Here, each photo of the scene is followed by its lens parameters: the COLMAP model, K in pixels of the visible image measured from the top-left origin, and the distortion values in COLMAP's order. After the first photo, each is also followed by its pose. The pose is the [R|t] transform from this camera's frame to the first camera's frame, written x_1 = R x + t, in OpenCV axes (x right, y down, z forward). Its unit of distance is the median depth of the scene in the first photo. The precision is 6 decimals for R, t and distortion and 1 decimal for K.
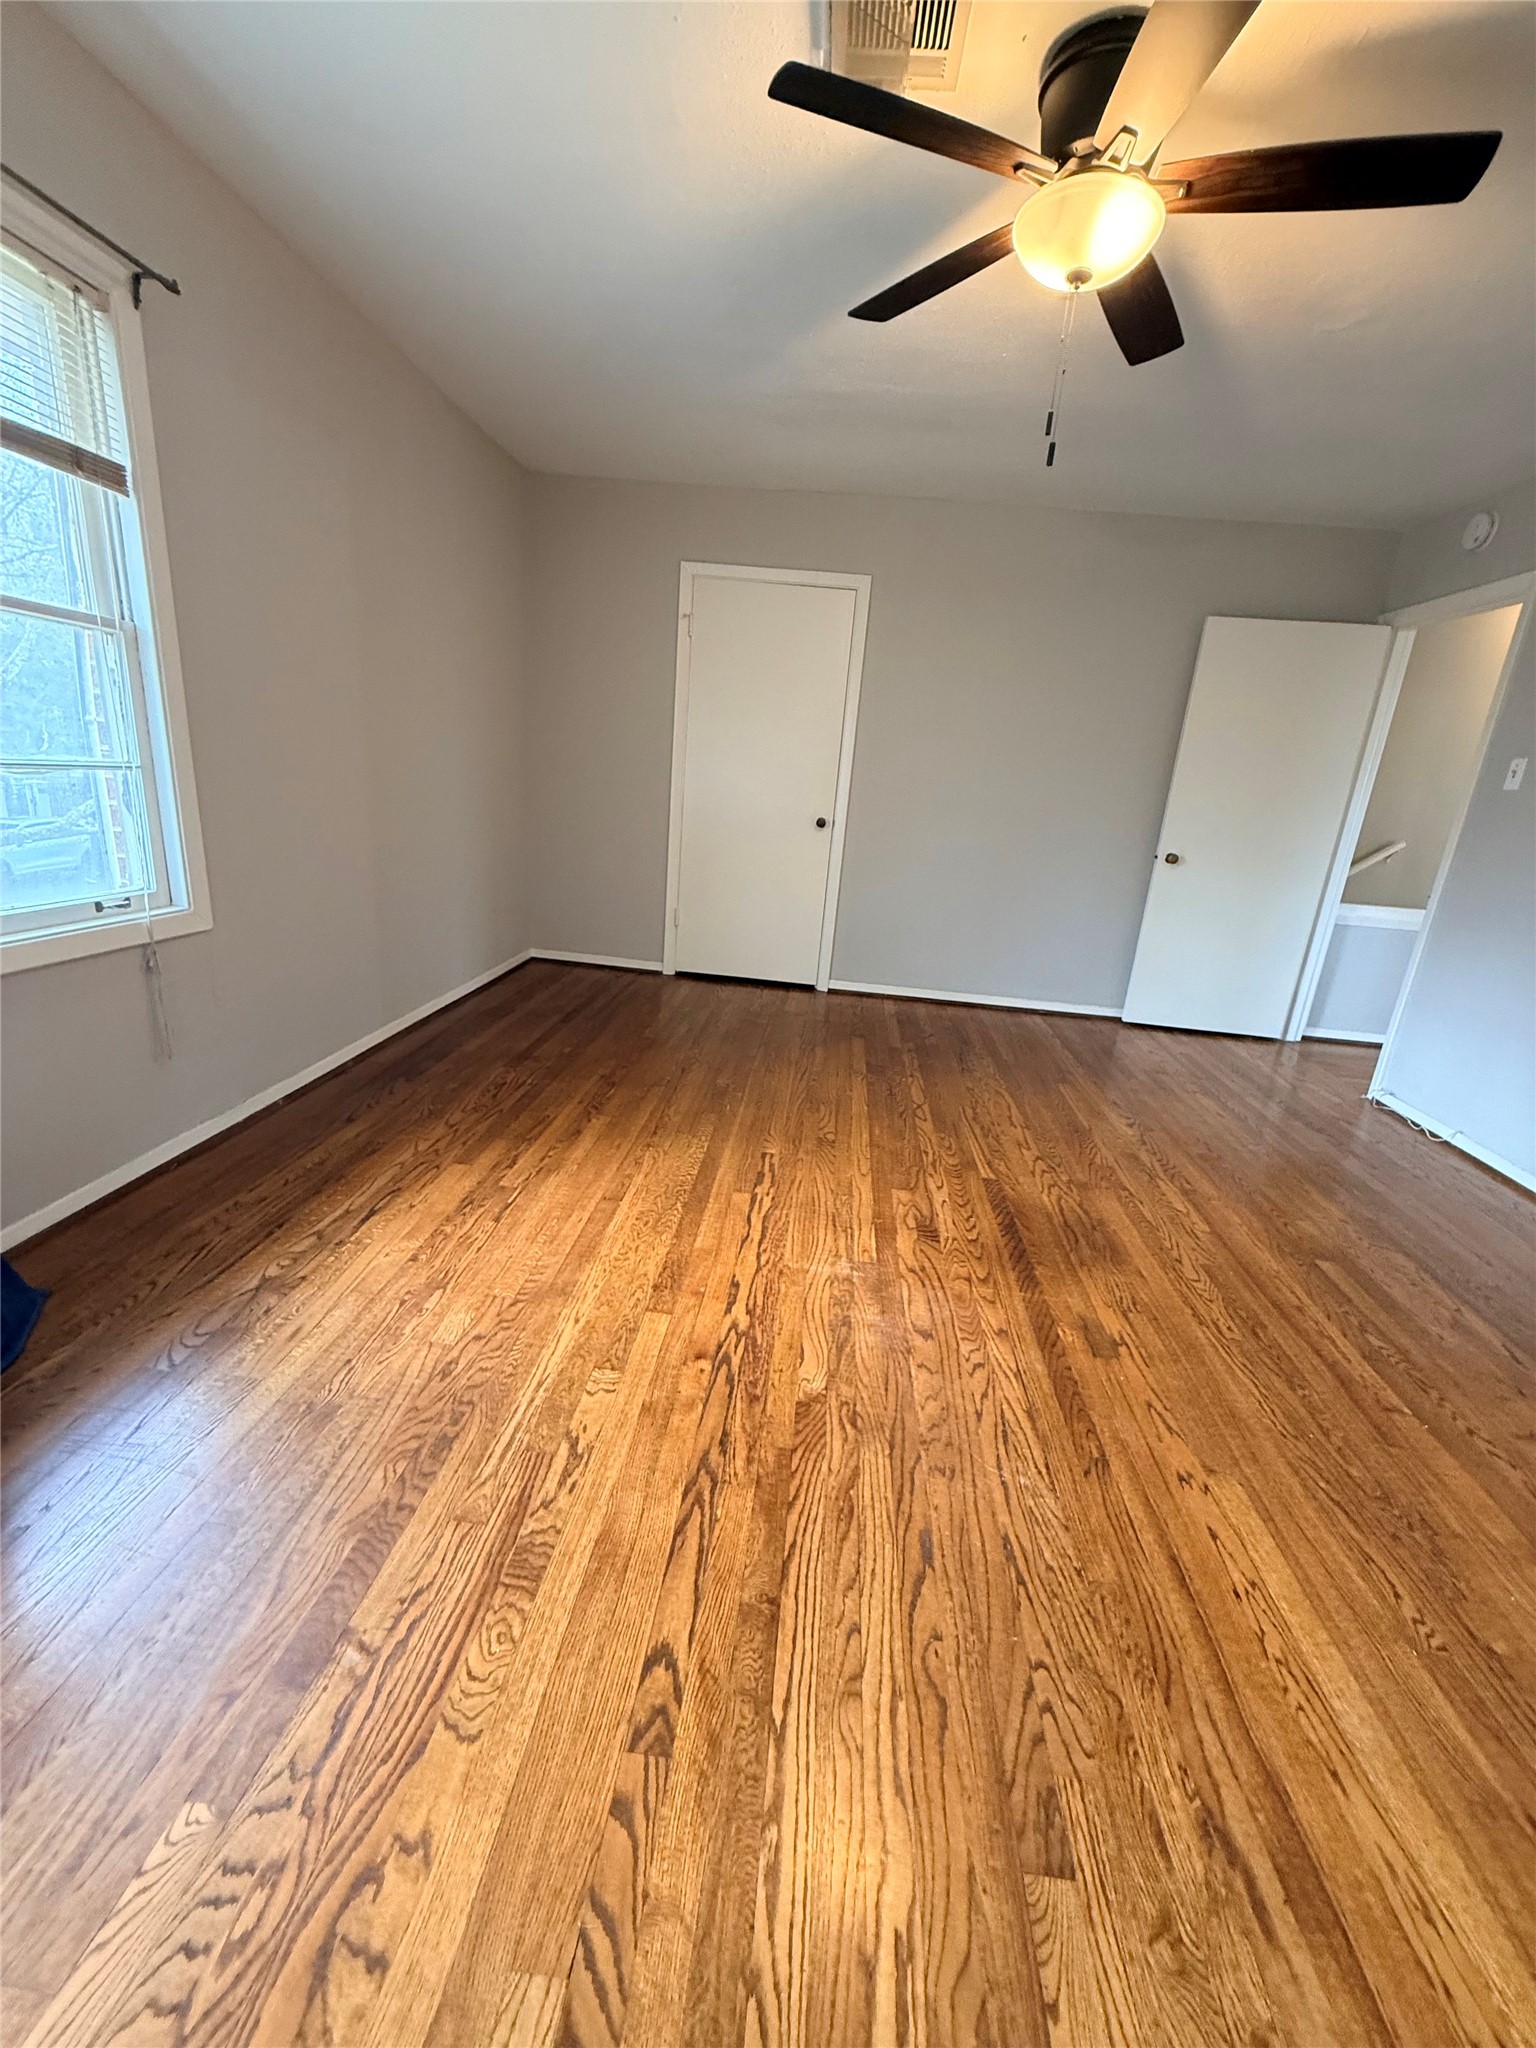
lens RADIAL K [[818.7, 0, 773.2], [0, 818.7, 1017.4], [0, 0, 1]] dist [0.000483, 0.000180]
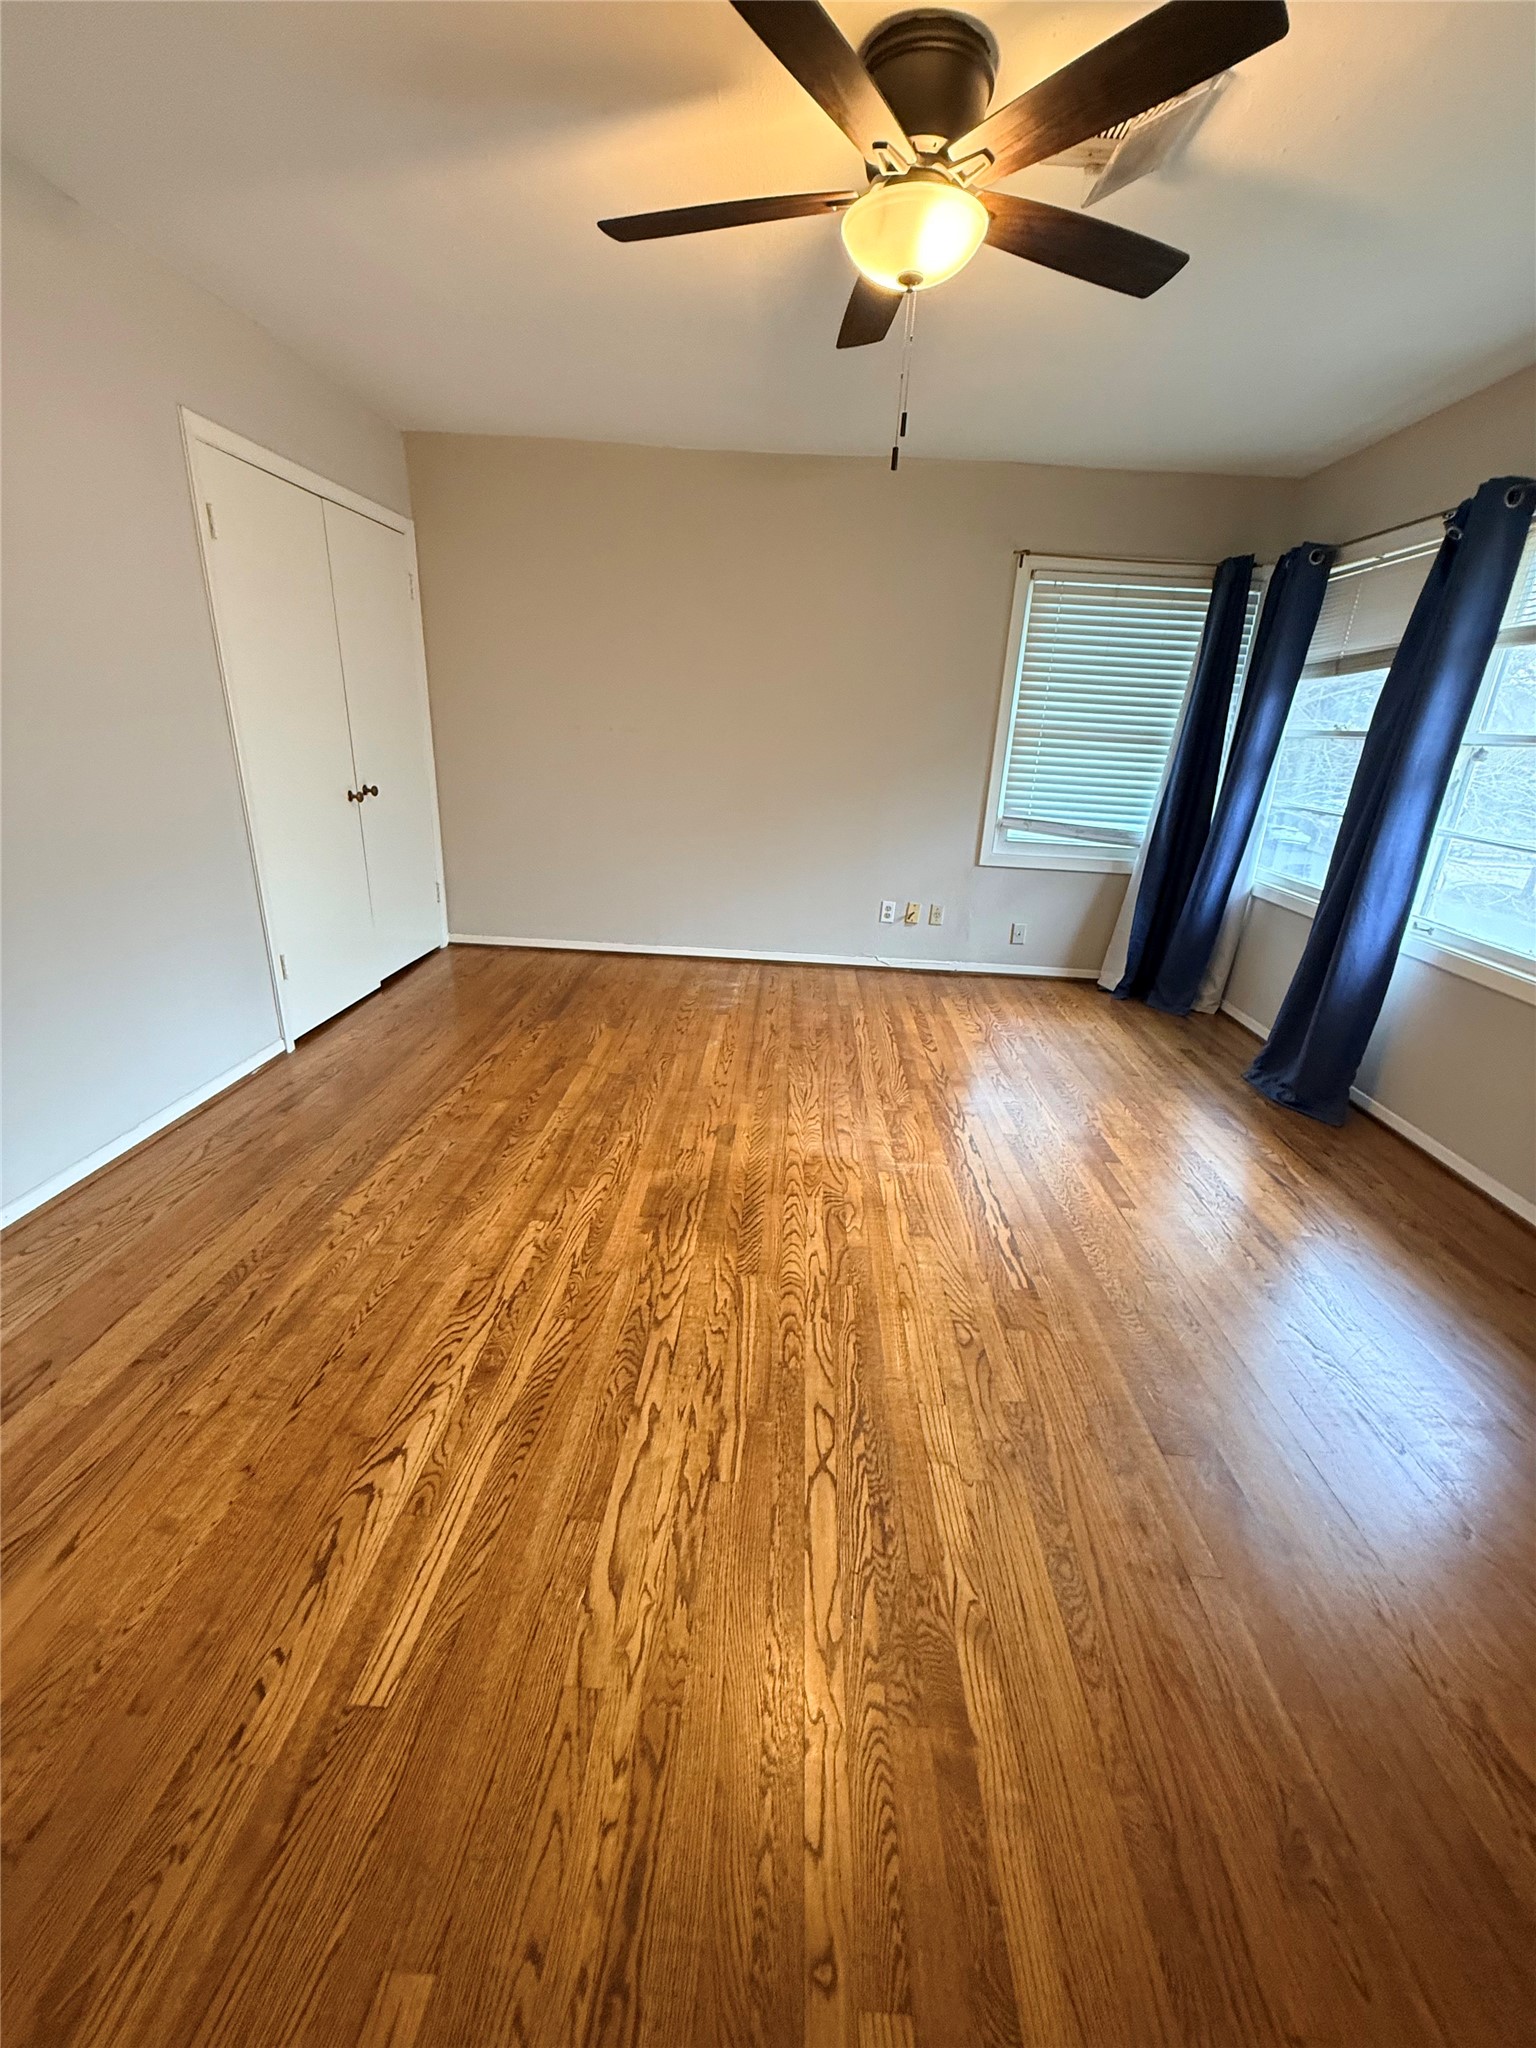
lens RADIAL K [[818.7, 0, 773.2], [0, 818.7, 1017.4], [0, 0, 1]] dist [0.000483, 0.000180]
pose [[-0.989983, -0.104035, -0.095452, 0.416137], [-0.140418, 0.796045, 0.588724, -0.580468], [0.014737, 0.596229, -0.802679, 1.810494]]
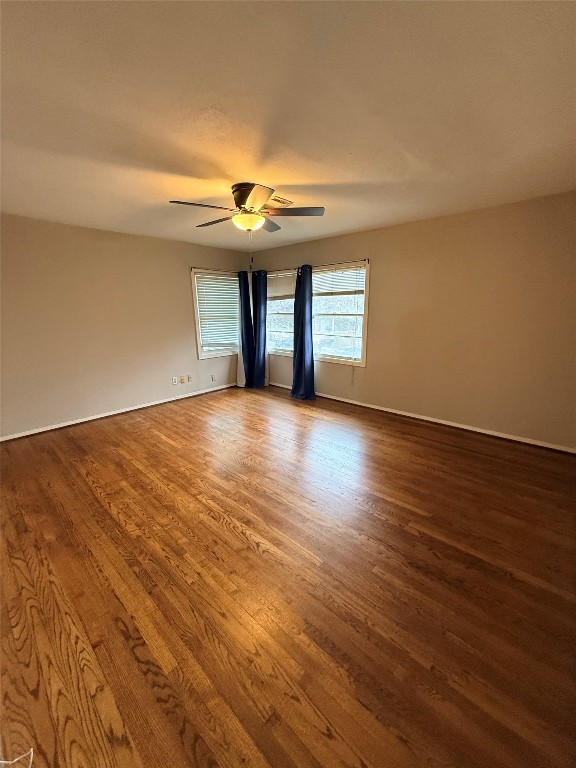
lens RADIAL K [[307.0, 0, 289.9], [0, 307.0, 381.5], [0, 0, 1]] dist [0.000483, 0.000180]
pose [[-0.603913, 0.115997, -0.788564, 1.261305], [-0.265430, 0.903614, 0.336198, -0.602422], [0.751556, 0.412343, -0.514915, 1.812271]]
